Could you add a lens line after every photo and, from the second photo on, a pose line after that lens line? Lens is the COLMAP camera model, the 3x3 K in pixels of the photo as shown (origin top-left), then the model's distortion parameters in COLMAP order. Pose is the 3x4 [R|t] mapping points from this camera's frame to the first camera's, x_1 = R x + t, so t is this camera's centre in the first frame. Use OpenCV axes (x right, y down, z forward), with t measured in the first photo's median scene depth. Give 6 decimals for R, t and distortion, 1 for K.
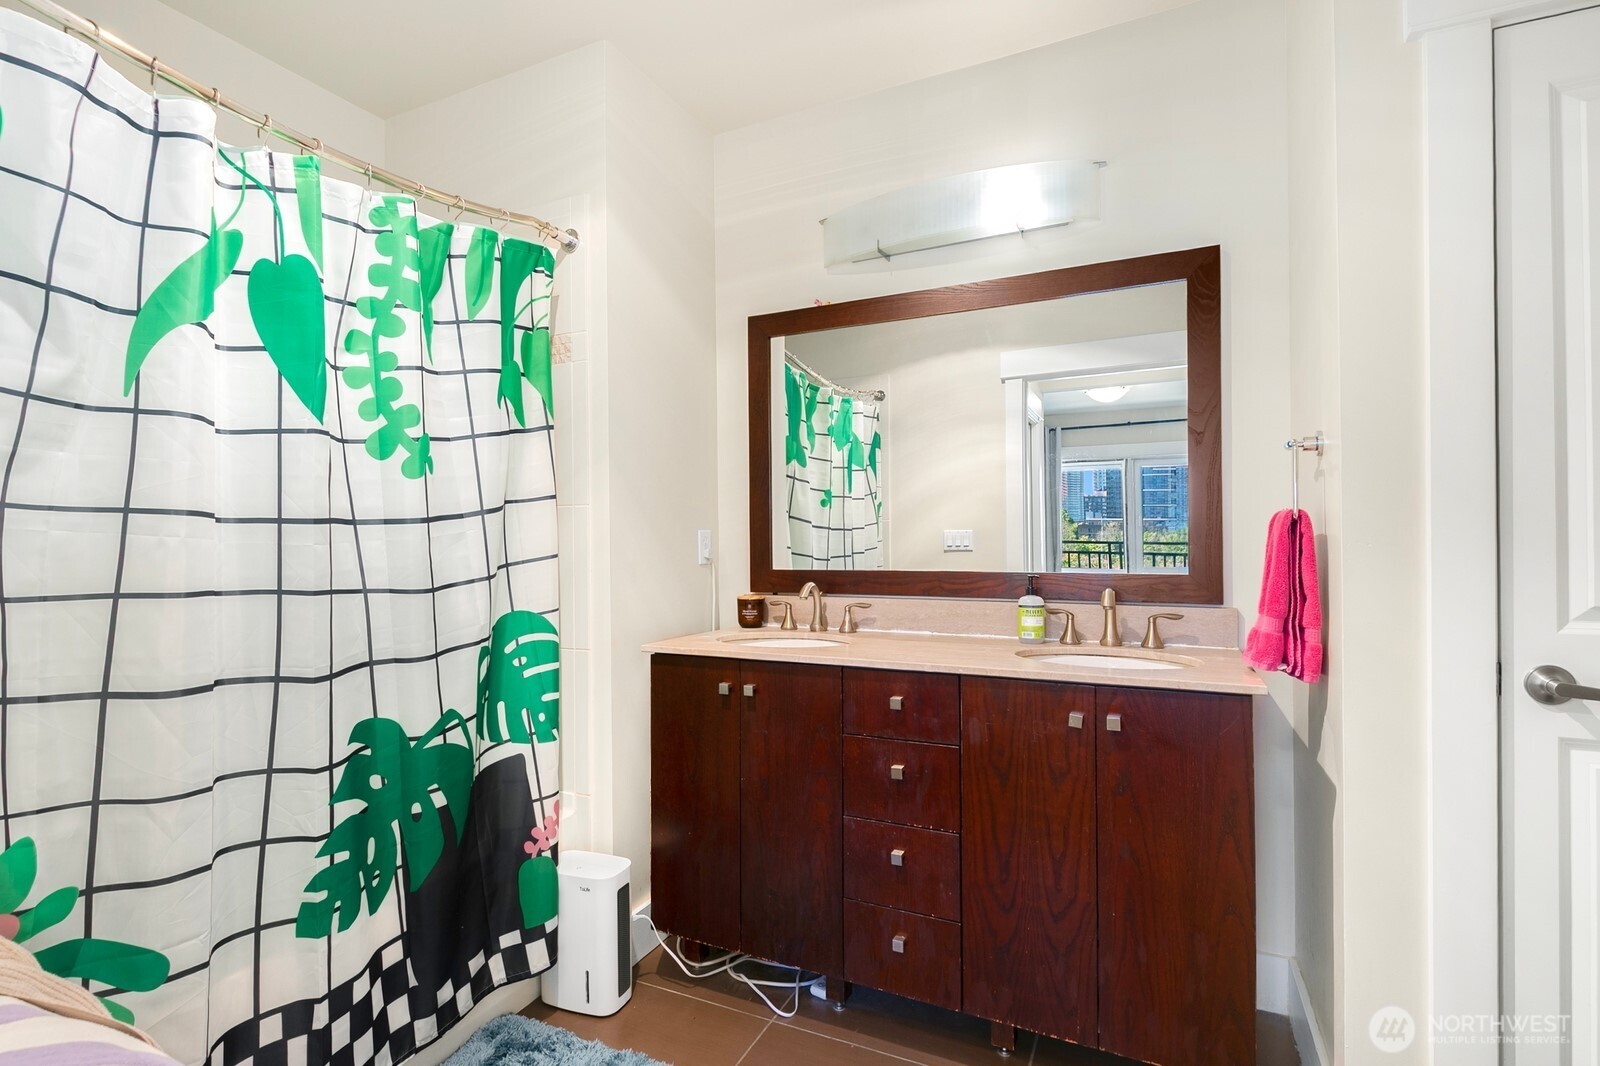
lens RADIAL K [[729.9, 0, 804.8], [0, 729.9, 546.2], [0, 0, 1]] dist [0.010994, -0.000571]
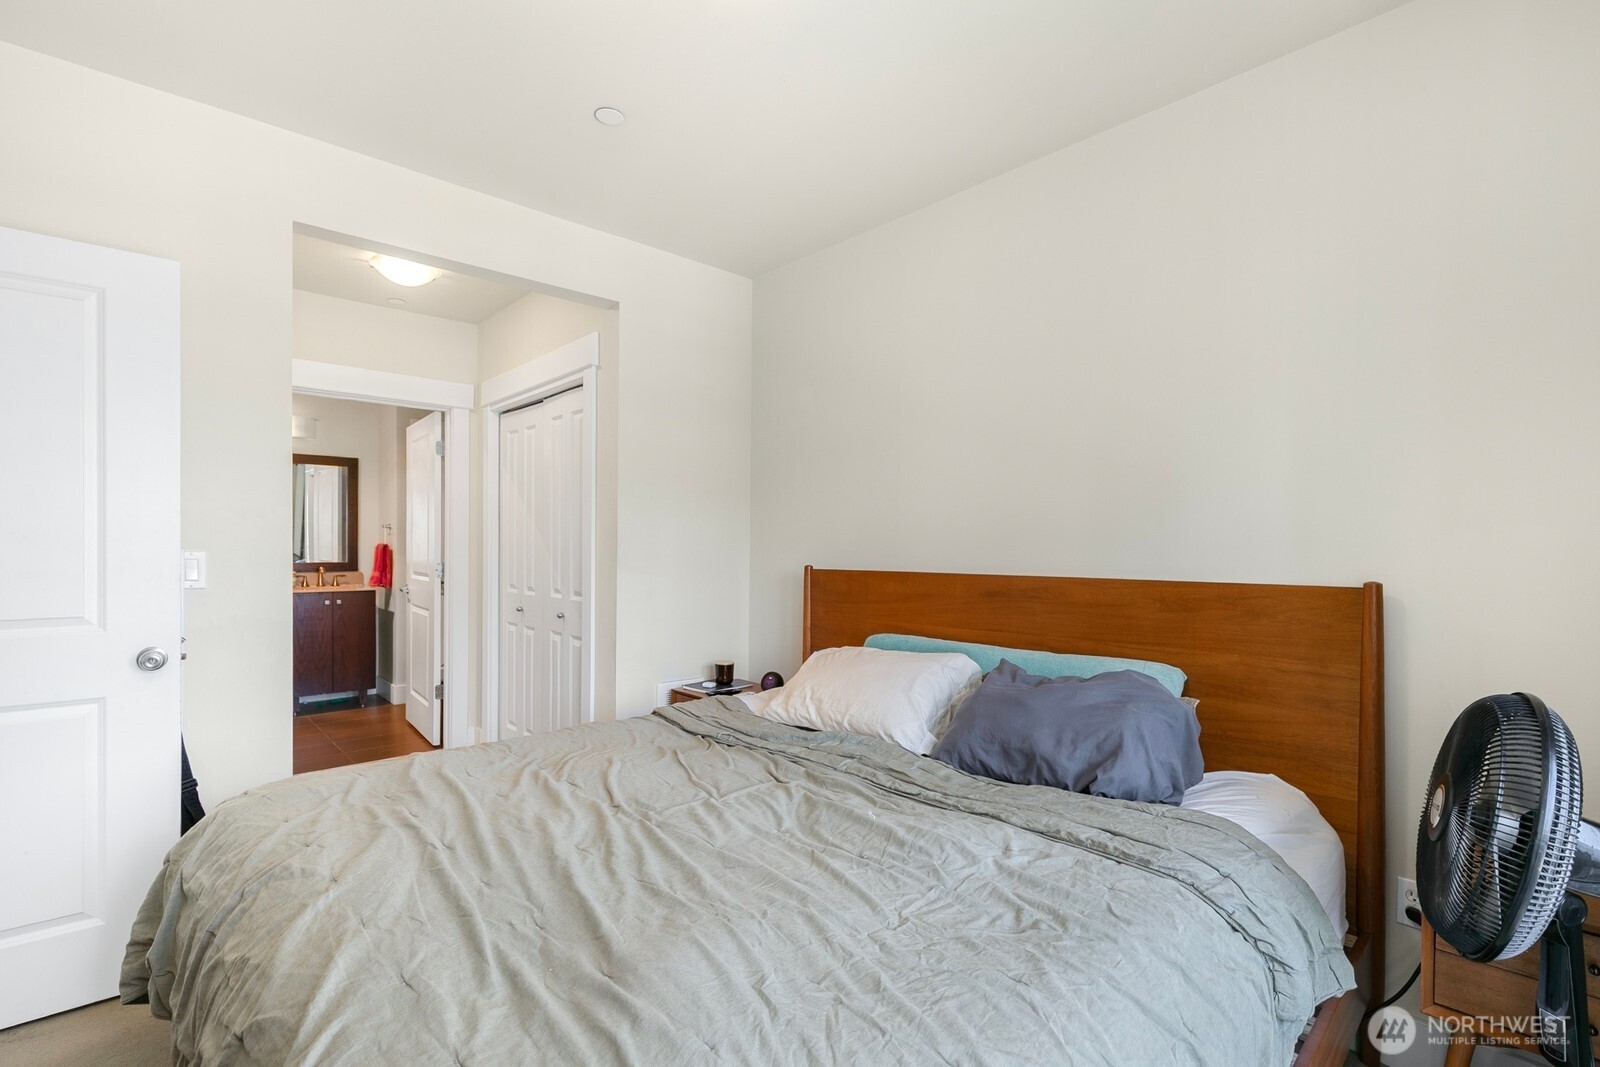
lens RADIAL K [[729.9, 0, 802.8], [0, 729.9, 545.4], [0, 0, 1]] dist [0.010994, -0.000571]
pose [[0.403708, -0.009735, 0.914836, -1.738484], [-0.000710, 0.999940, 0.010954, -0.071947], [-0.914888, -0.005072, 0.403677, -2.272109]]
